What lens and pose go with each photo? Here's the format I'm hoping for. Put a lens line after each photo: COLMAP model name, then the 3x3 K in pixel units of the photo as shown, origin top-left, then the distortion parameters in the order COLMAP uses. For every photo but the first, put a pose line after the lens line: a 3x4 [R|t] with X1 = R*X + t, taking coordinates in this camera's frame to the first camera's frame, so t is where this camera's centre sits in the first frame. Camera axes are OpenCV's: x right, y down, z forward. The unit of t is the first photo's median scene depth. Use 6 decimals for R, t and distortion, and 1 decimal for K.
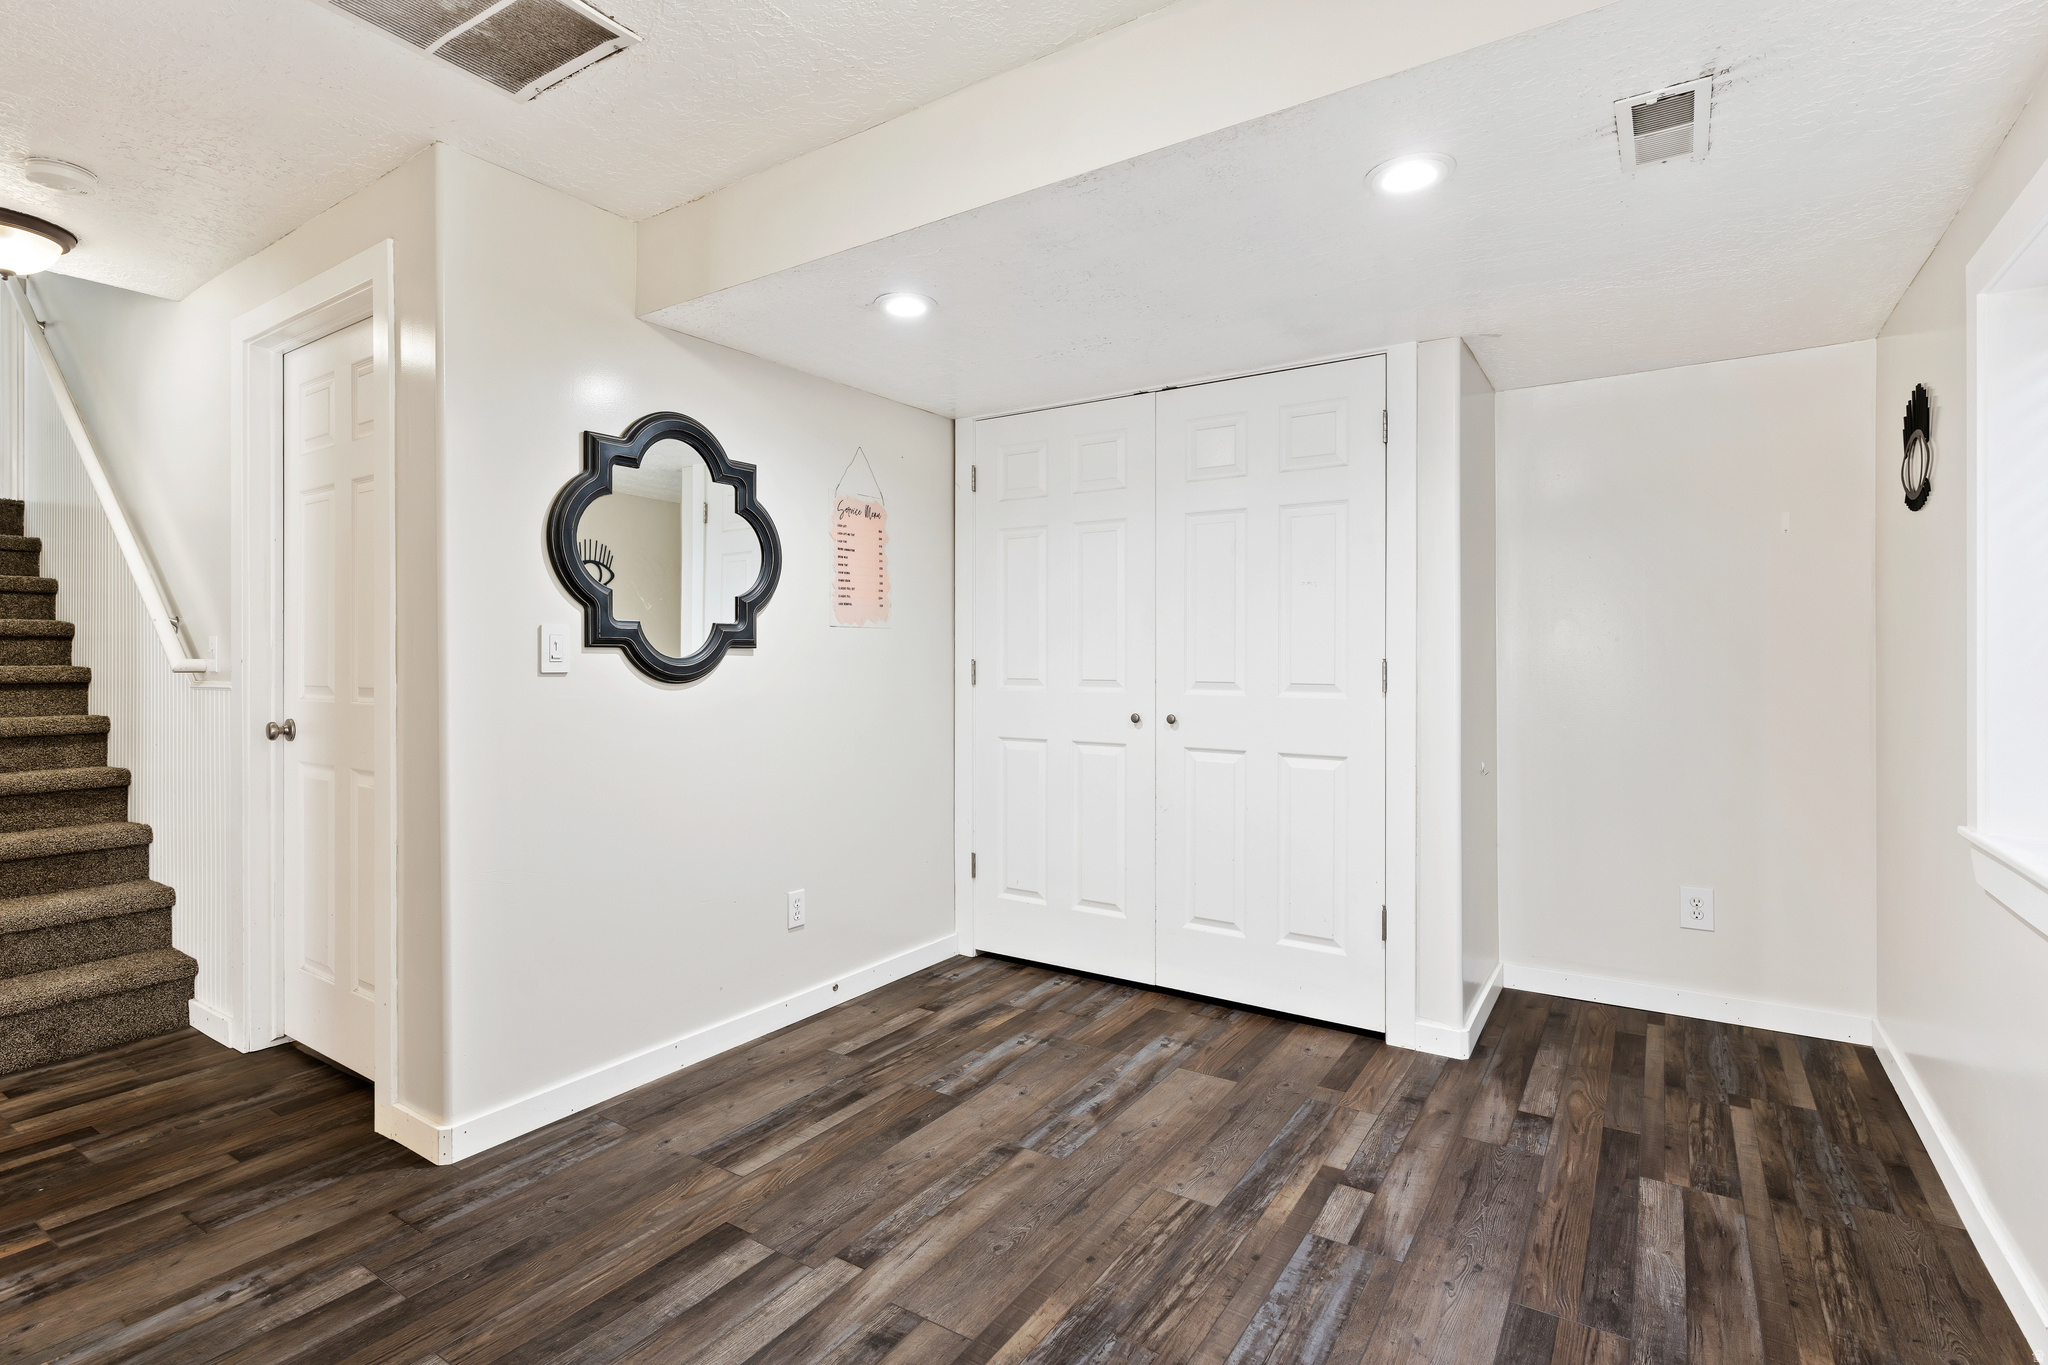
lens RADIAL K [[945.5, 0, 1031.2], [0, 945.5, 677.9], [0, 0, 1]] dist [-0.000338, 0.001440]
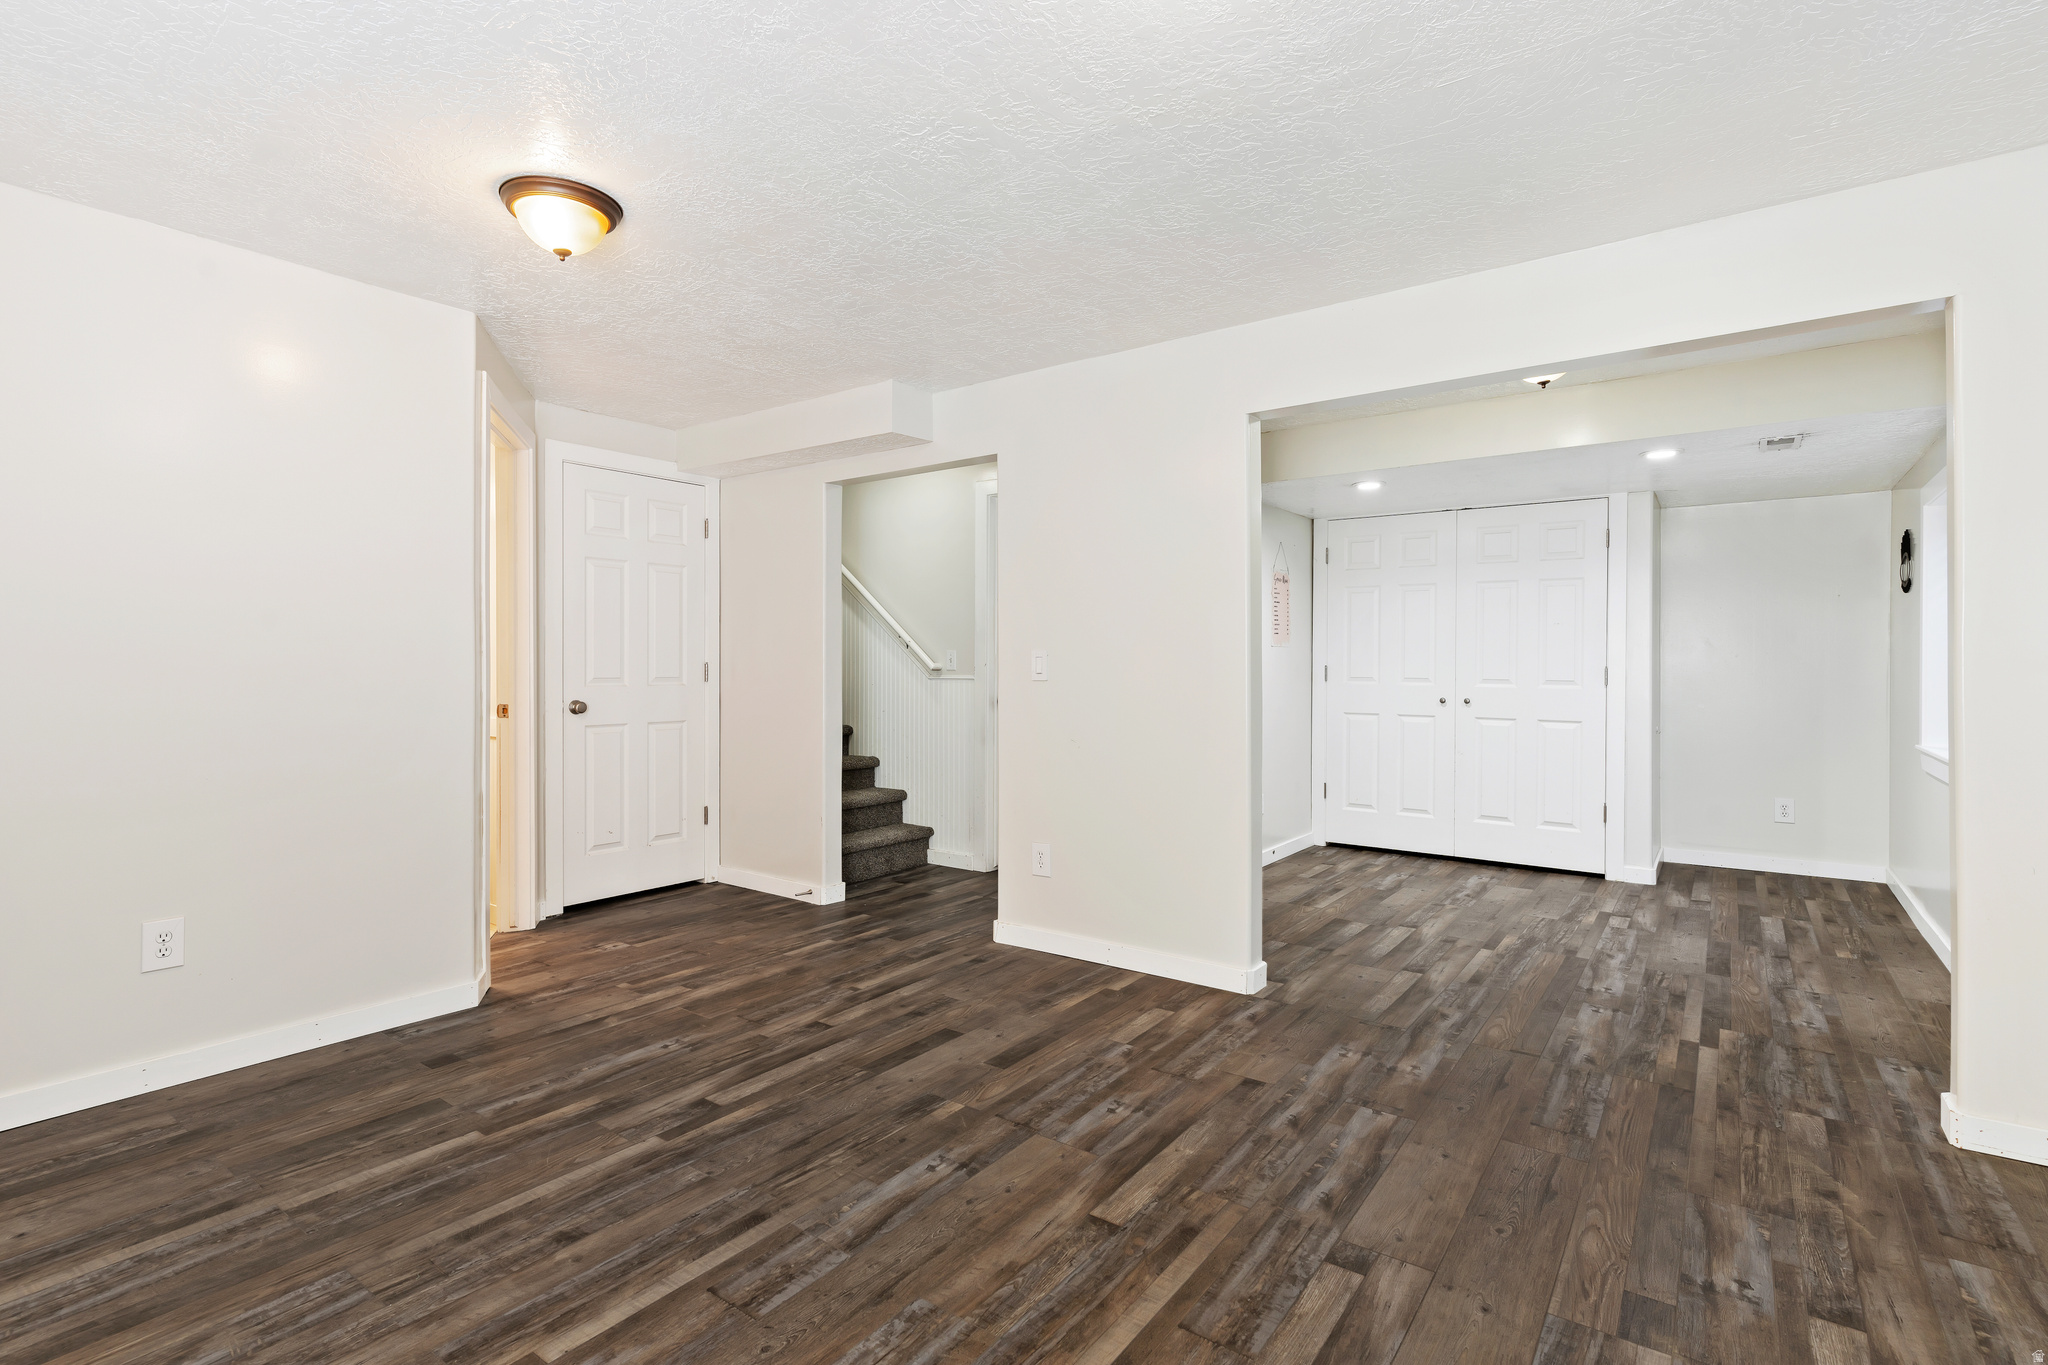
lens RADIAL K [[945.5, 0, 1017.8], [0, 945.5, 683.8], [0, 0, 1]] dist [-0.000338, 0.001440]
pose [[0.998577, 0.006376, -0.052948, -0.644837], [-0.006297, 0.999979, 0.001662, 0.016367], [0.052958, -0.001326, 0.998596, -0.853178]]
